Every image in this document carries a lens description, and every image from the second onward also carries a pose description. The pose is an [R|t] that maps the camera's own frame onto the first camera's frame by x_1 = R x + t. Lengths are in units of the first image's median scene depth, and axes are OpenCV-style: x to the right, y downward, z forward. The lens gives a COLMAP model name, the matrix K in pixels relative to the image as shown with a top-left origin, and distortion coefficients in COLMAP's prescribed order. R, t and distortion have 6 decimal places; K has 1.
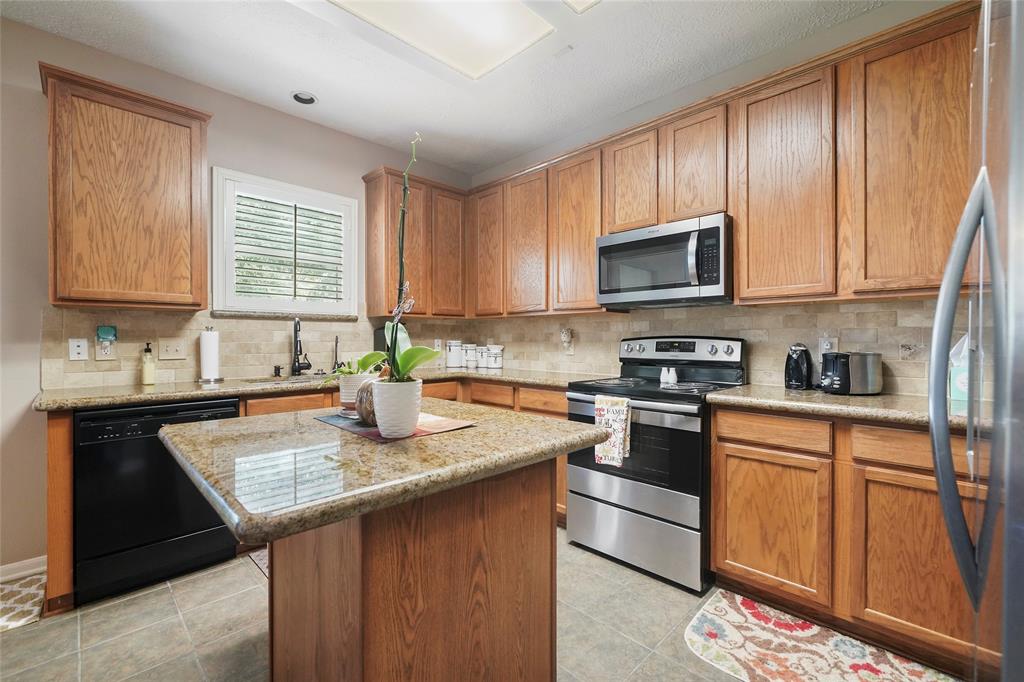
lens RADIAL K [[453.6, 0, 489.2], [0, 453.6, 338.3], [0, 0, 1]] dist [0.009390, 0.000434]
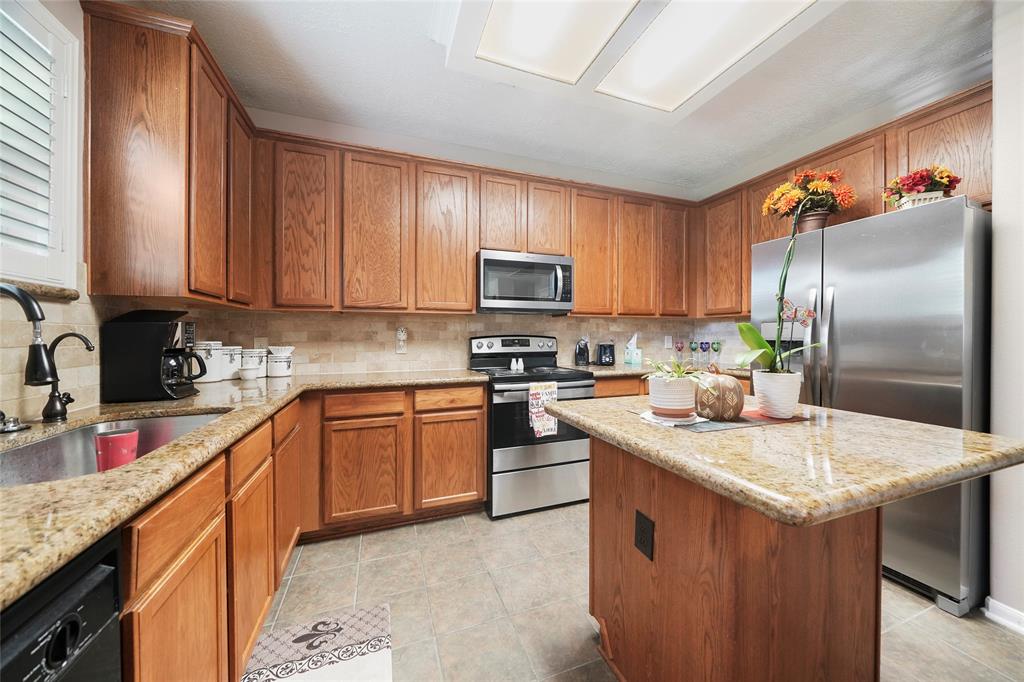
lens RADIAL K [[348.8, 0, 515.2], [0, 348.8, 340.0], [0, 0, 1]] dist [-0.008900, -0.000021]
pose [[0.382040, -0.009837, 0.924093, -0.629857], [0.003988, 0.999952, 0.008996, 0.000764], [-0.924137, 0.000248, 0.382061, 0.668209]]
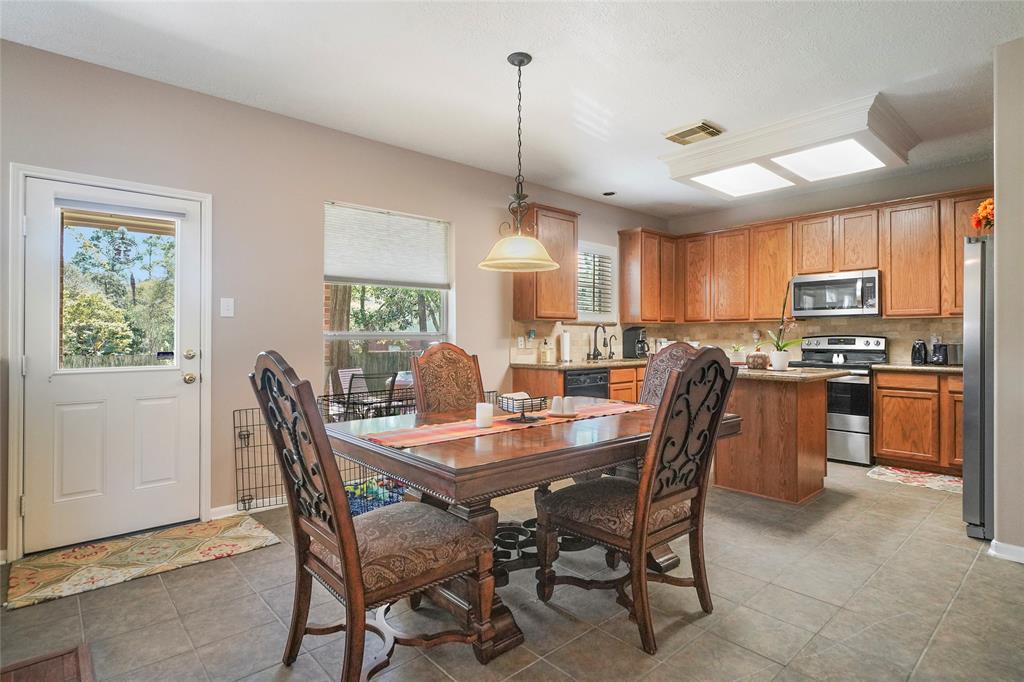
lens RADIAL K [[527.0, 0, 508.1], [0, 527.0, 334.4], [0, 0, 1]] dist [0.025835, -0.000582]
pose [[0.999563, -0.000428, -0.029558, -0.865518], [0.000264, 0.999985, -0.005539, 0.002683], [0.029560, 0.005528, 0.999548, -1.141387]]
